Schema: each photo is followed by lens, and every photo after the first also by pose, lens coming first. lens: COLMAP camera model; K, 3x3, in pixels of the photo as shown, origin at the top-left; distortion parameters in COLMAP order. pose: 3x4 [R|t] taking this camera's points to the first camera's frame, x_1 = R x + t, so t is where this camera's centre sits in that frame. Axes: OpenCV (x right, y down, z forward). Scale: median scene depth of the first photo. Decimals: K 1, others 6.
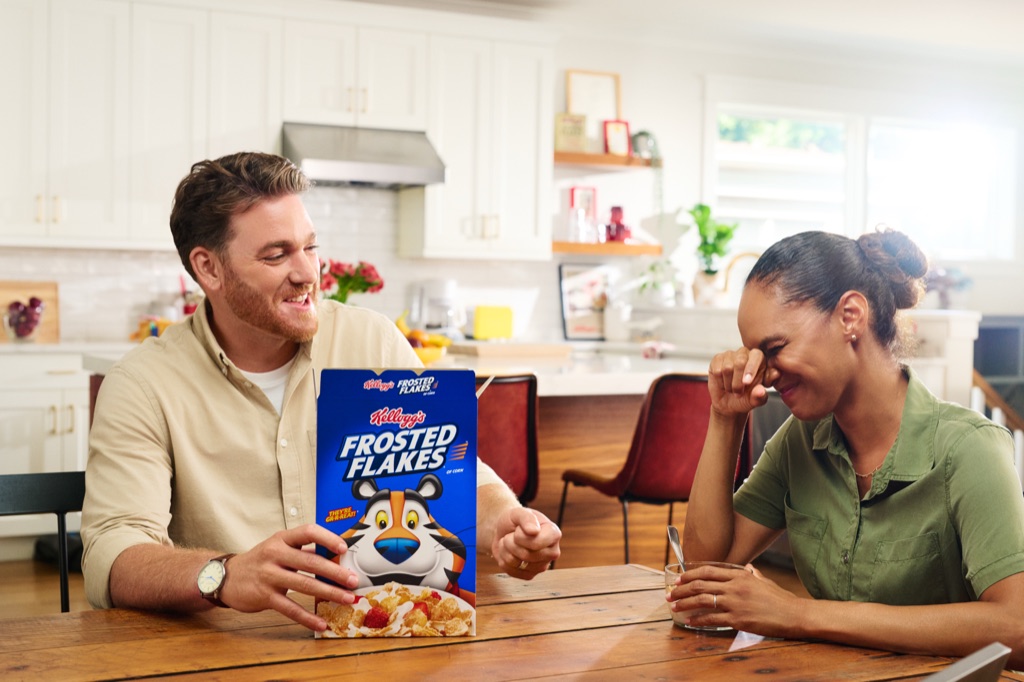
lens RADIAL K [[1546.1, 0, 512.0], [0, 1546.1, 341.0], [0, 0, 1]] dist [0.012754, 0.097473]
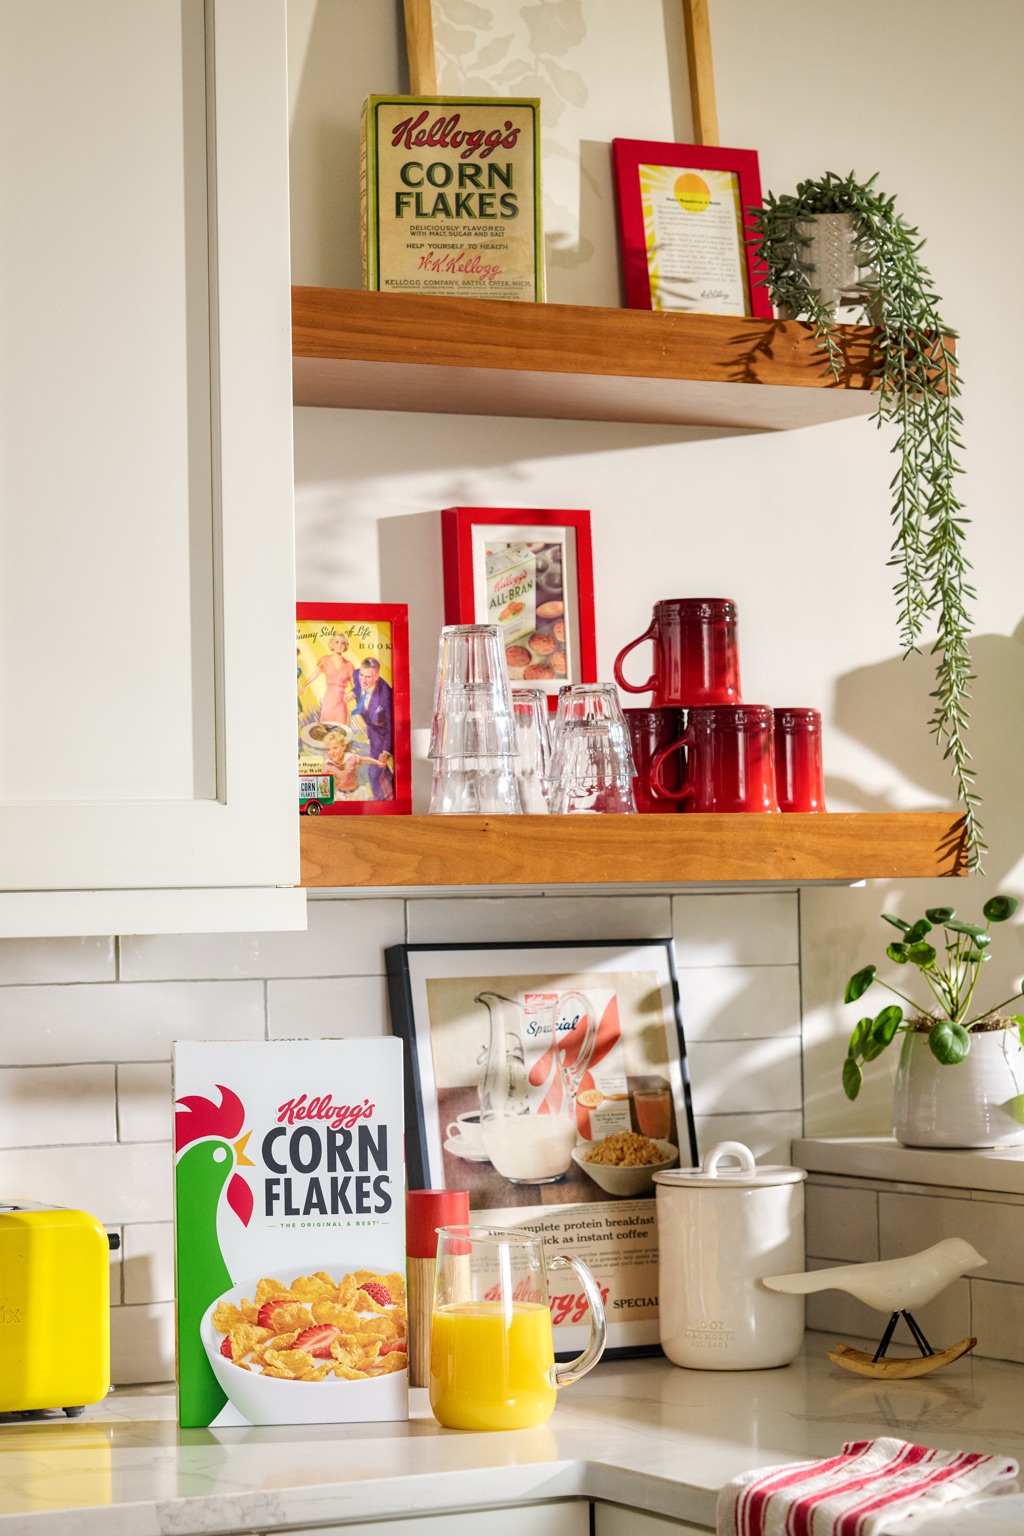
lens RADIAL K [[3857.7, 0, 512.0], [0, 3857.7, 768.0], [0, 0, 1]] dist [-0.004045, 0.692319]
pose [[0.999391, -0.033535, -0.009657, 0.049069], [0.032890, 0.997622, -0.060576, -0.042262], [0.011666, 0.060221, 0.998117, 0.551968]]
